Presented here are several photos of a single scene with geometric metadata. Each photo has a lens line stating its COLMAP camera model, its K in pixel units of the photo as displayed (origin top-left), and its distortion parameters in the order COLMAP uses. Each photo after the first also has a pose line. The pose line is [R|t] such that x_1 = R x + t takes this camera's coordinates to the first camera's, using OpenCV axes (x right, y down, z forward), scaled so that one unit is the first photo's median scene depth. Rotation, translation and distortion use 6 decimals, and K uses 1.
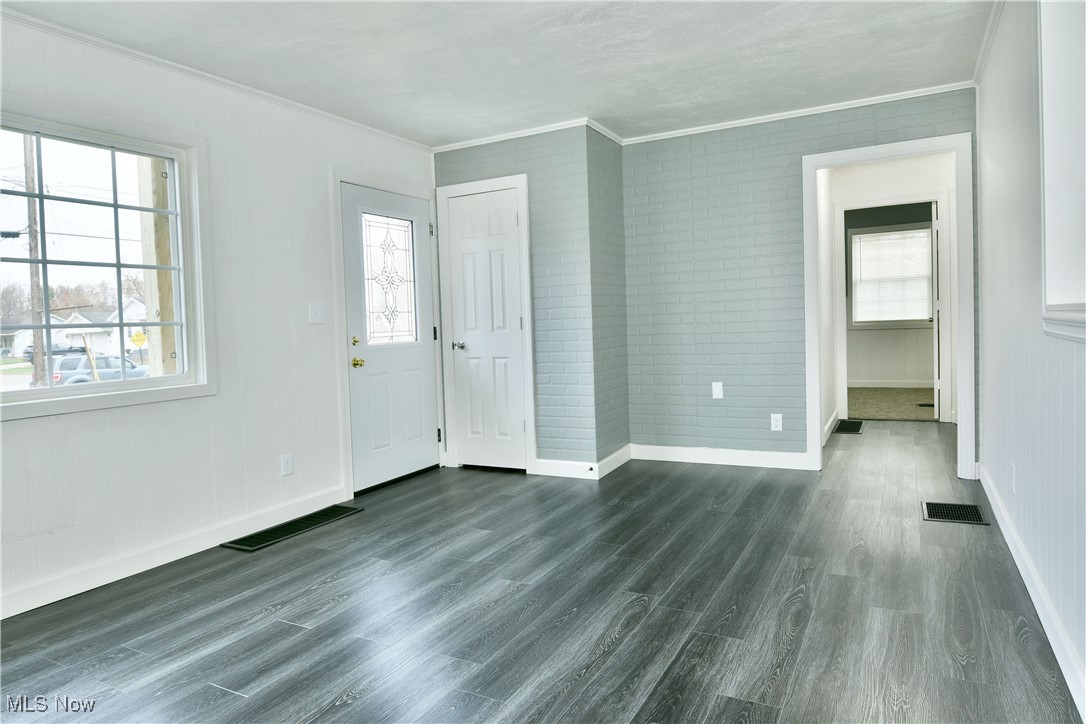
lens RADIAL K [[674.5, 0, 545.1], [0, 674.5, 342.1], [0, 0, 1]] dist [0.001407, -0.003484]
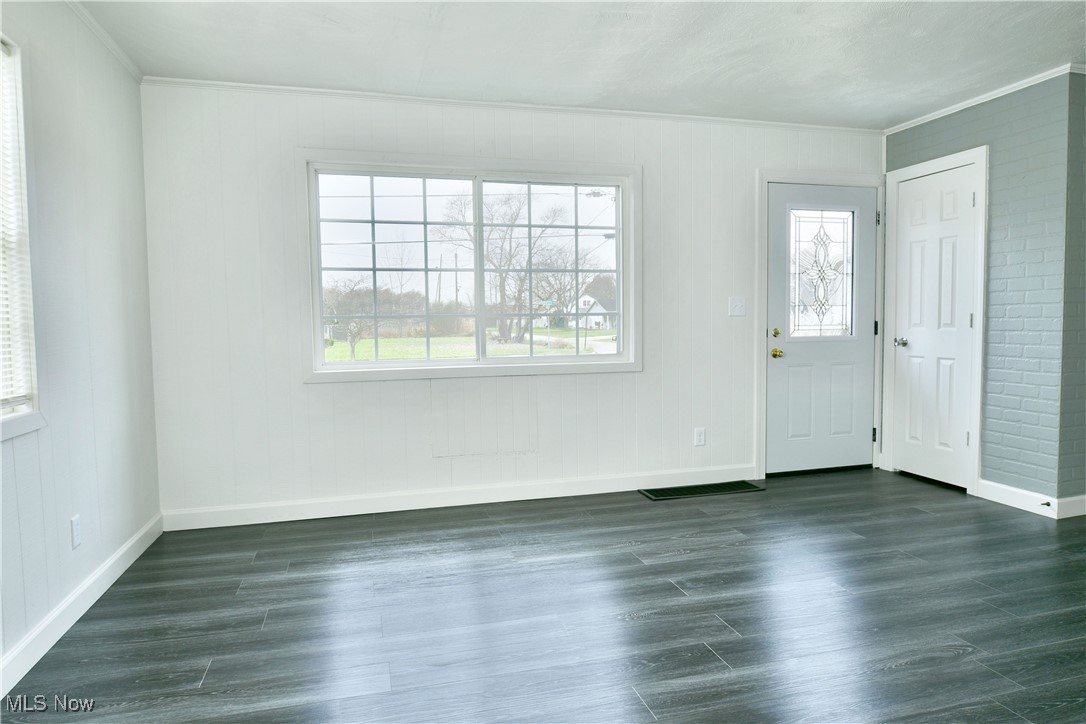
lens RADIAL K [[670.0, 0, 543.5], [0, 670.0, 355.5], [0, 0, 1]] dist [-0.001153, -0.001765]
pose [[0.685872, 0.071586, -0.724193, 0.222590], [-0.037039, 0.997294, 0.063503, -0.018484], [0.726779, -0.016731, 0.686668, 0.010759]]
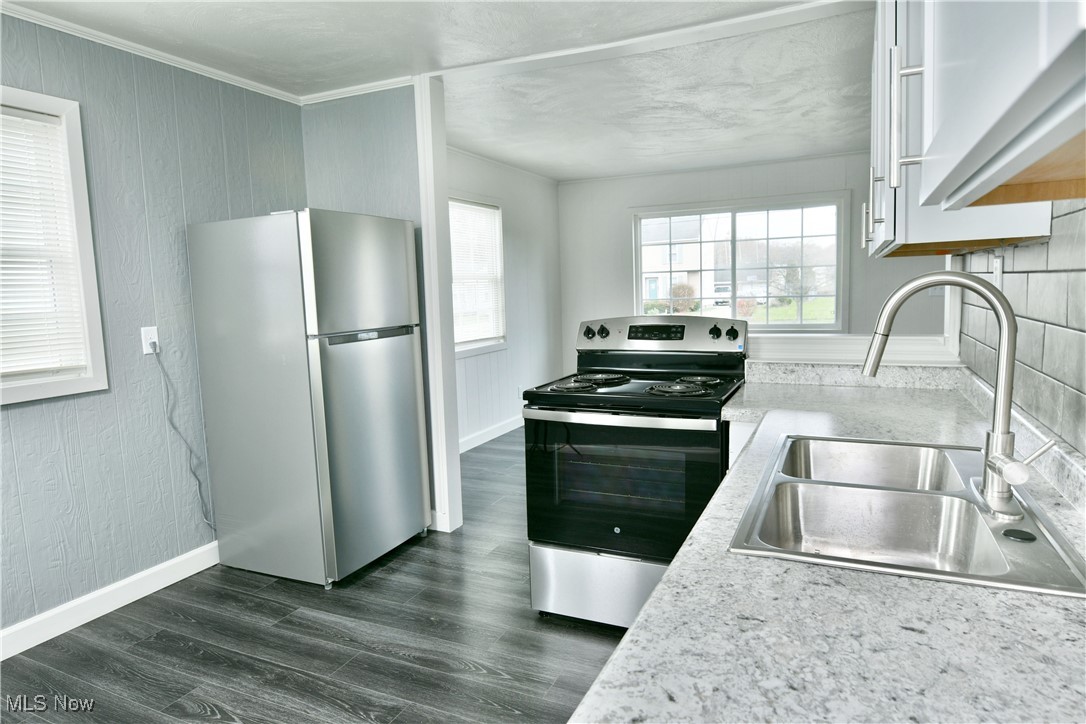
lens RADIAL K [[698.9, 0, 524.5], [0, 698.9, 351.2], [0, 0, 1]] dist [0.038246, -0.000071]
pose [[0.066588, 0.132452, -0.988950, 0.927420], [-0.002701, 0.991170, 0.132567, -0.091520], [0.997777, -0.006156, 0.066358, 0.023083]]
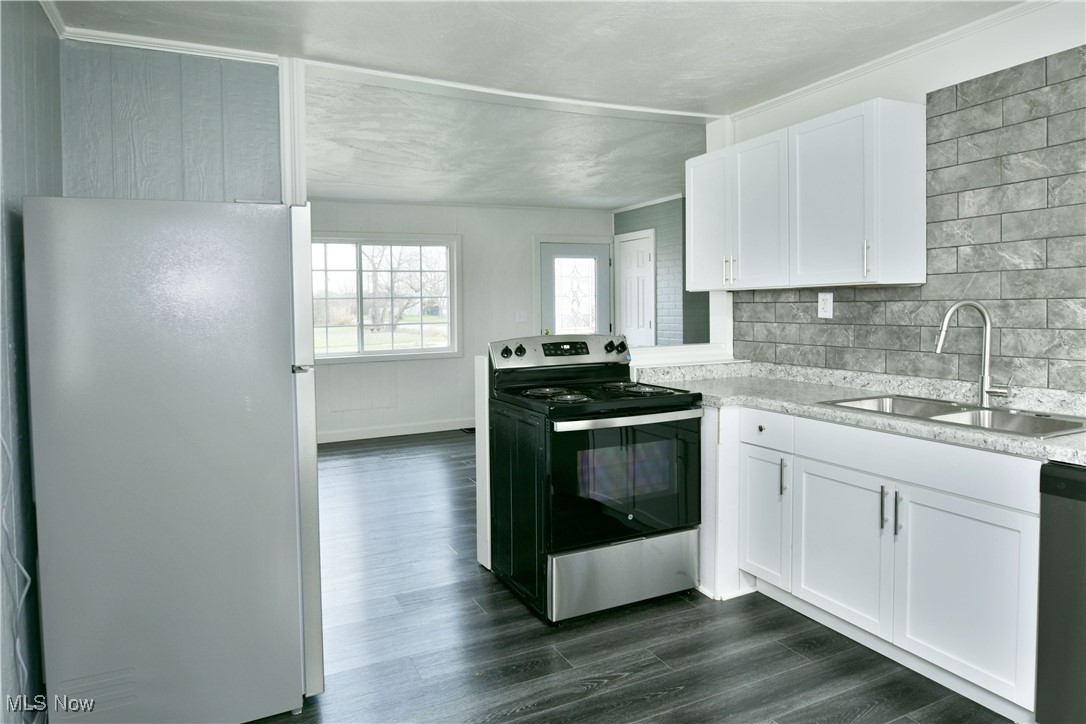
lens RADIAL K [[678.6, 0, 587.6], [0, 678.6, 310.5], [0, 0, 1]] dist [-0.000475, -0.001201]
pose [[0.840433, 0.035469, -0.540753, 0.708046], [-0.036823, 0.999287, 0.008314, -0.071707], [0.540663, 0.012925, 0.841140, -0.395001]]
